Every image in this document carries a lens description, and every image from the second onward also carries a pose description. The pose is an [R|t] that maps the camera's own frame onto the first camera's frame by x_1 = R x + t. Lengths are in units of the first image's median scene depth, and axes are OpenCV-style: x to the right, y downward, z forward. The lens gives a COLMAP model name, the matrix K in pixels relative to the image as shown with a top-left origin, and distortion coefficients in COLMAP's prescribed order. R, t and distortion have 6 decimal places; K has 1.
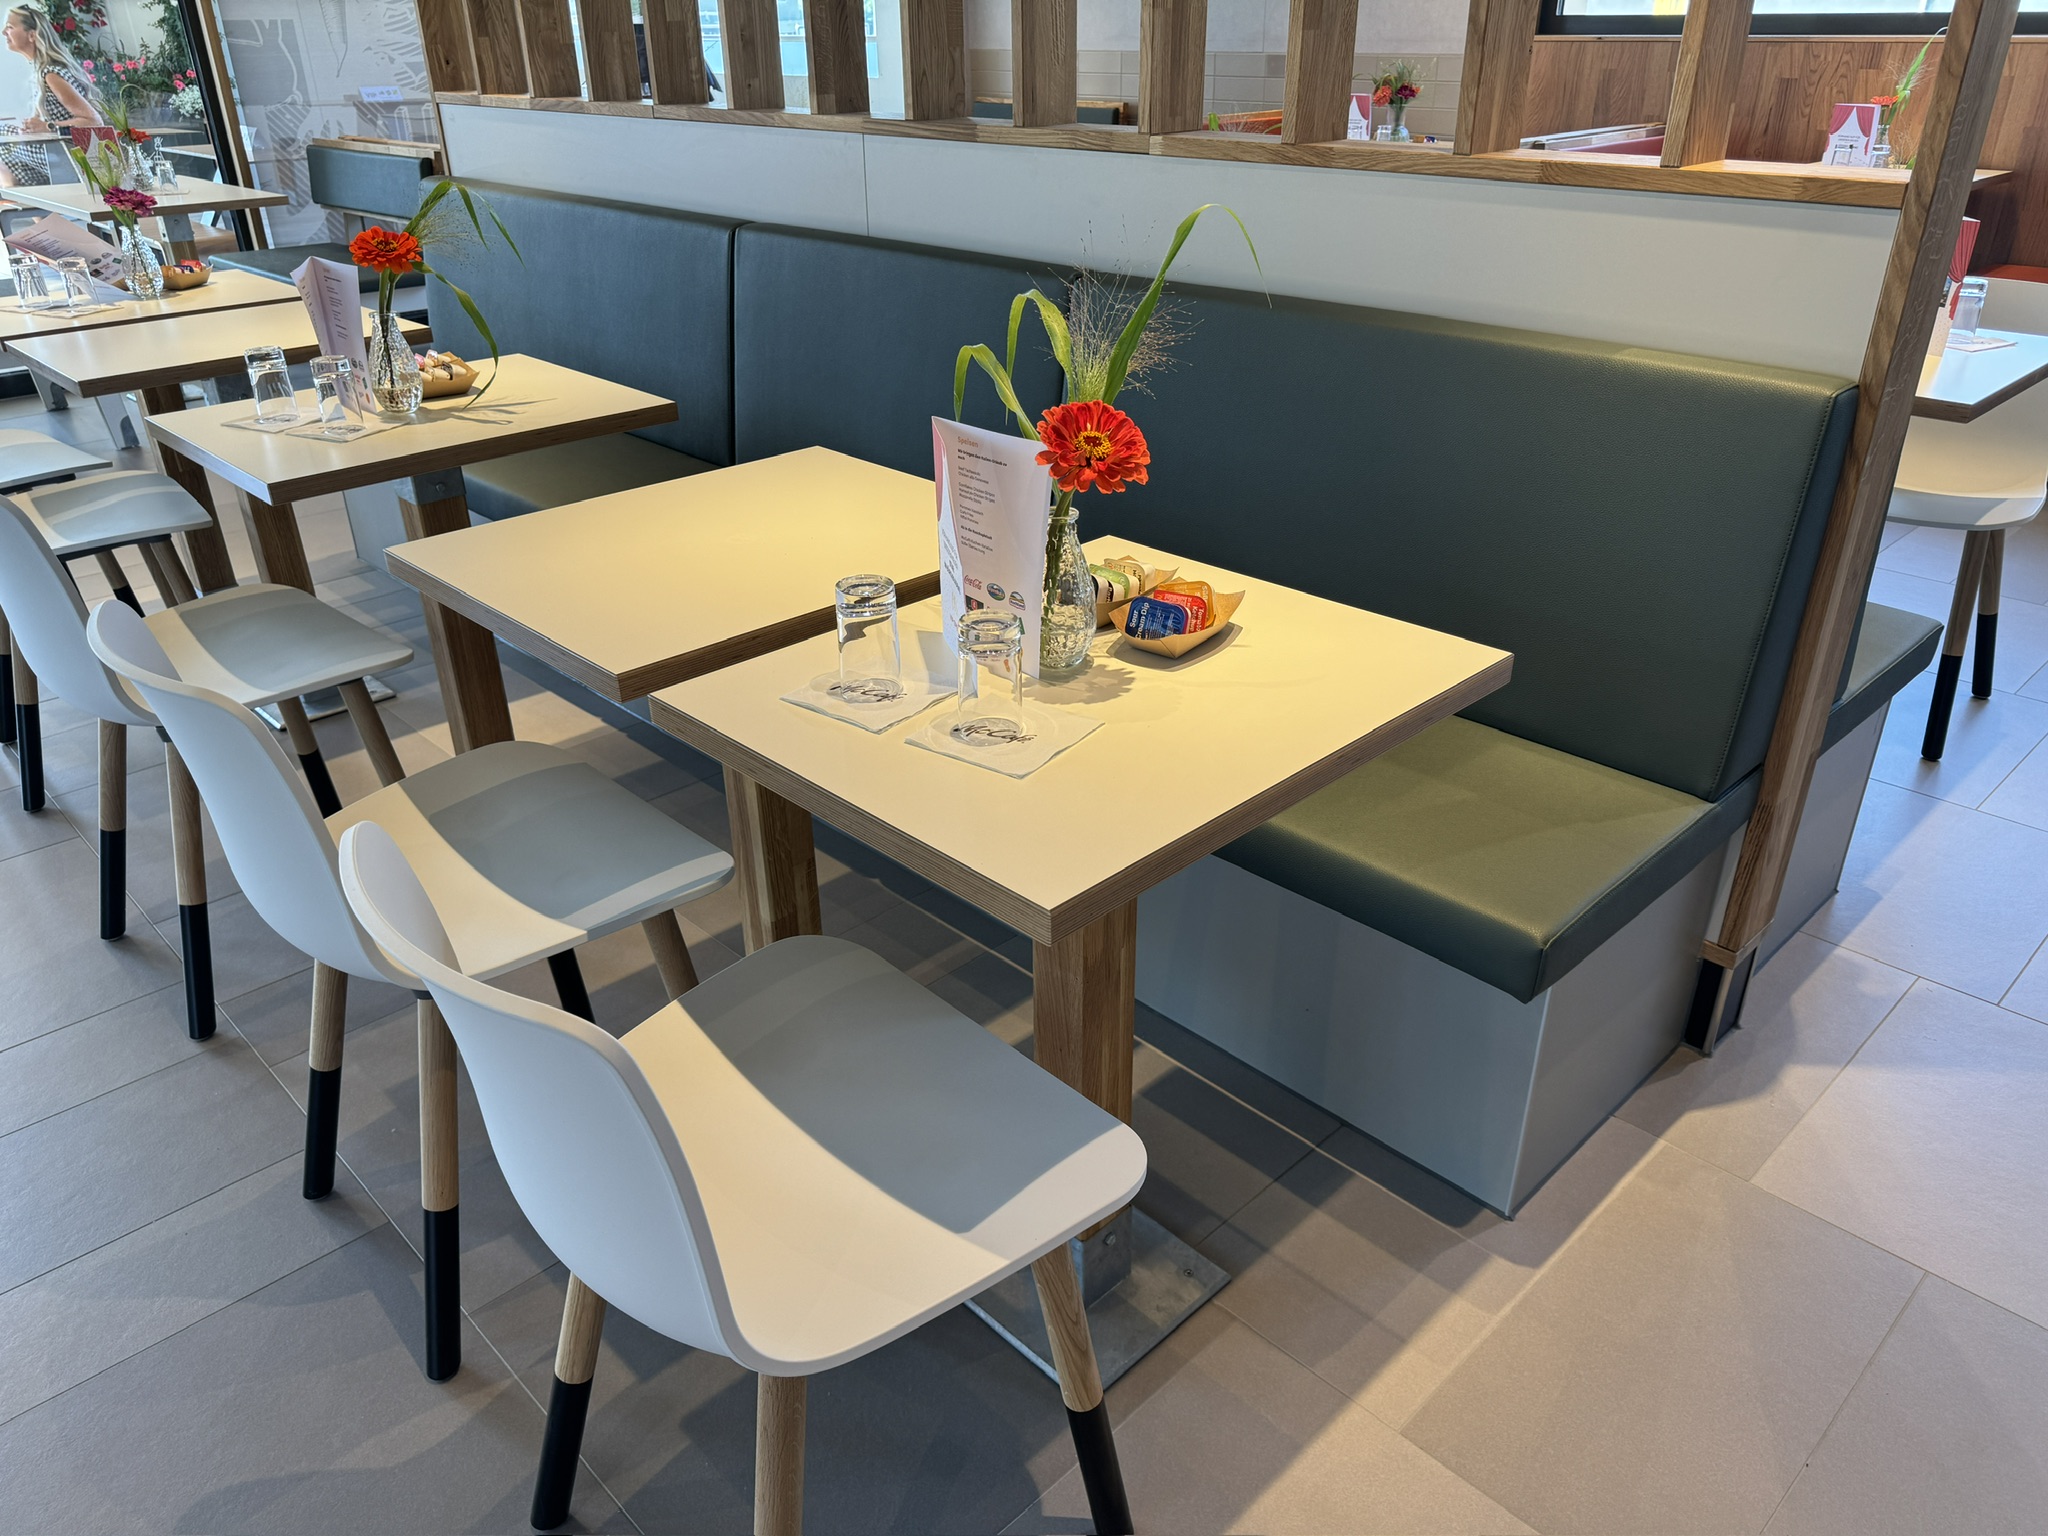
lens RADIAL K [[1470.3, 0, 1027.6], [0, 1470.3, 761.2], [0, 0, 1]] dist [-0.002502, -0.000190]
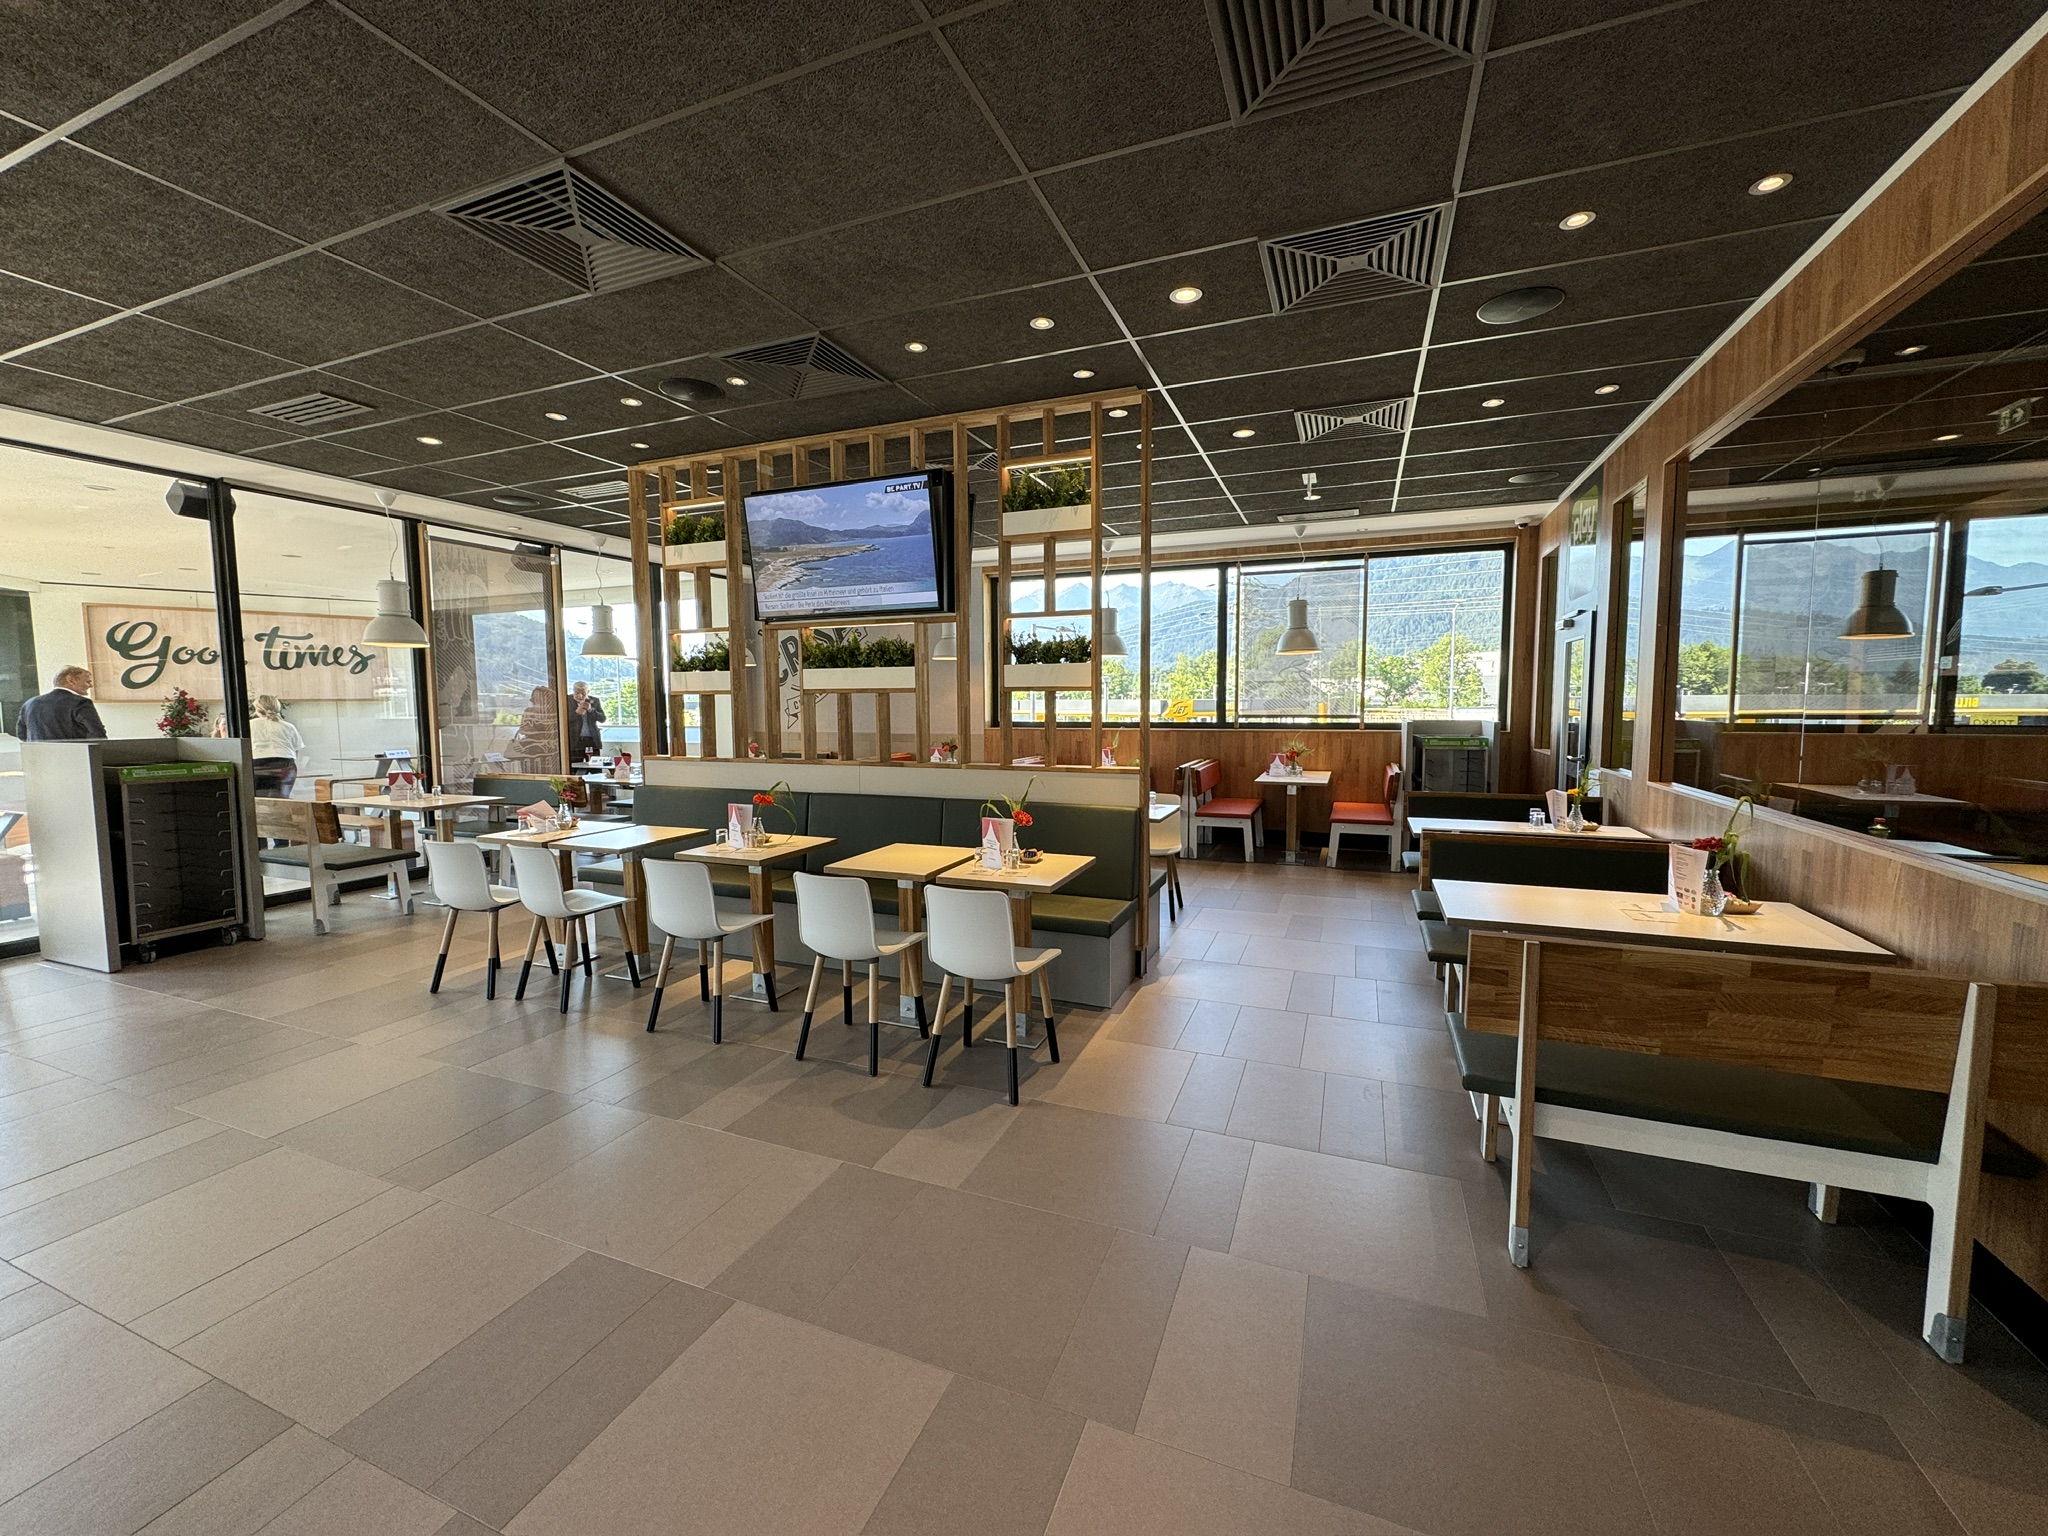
lens RADIAL K [[822.0, 0, 1024.8], [0, 822.0, 765.8], [0, 0, 1]] dist [-0.000161, 0.000000]
pose [[0.915767, -0.025848, 0.400877, -0.675665], [0.179007, 0.919628, -0.349630, 0.386495], [-0.359620, 0.391940, 0.846792, -0.945543]]
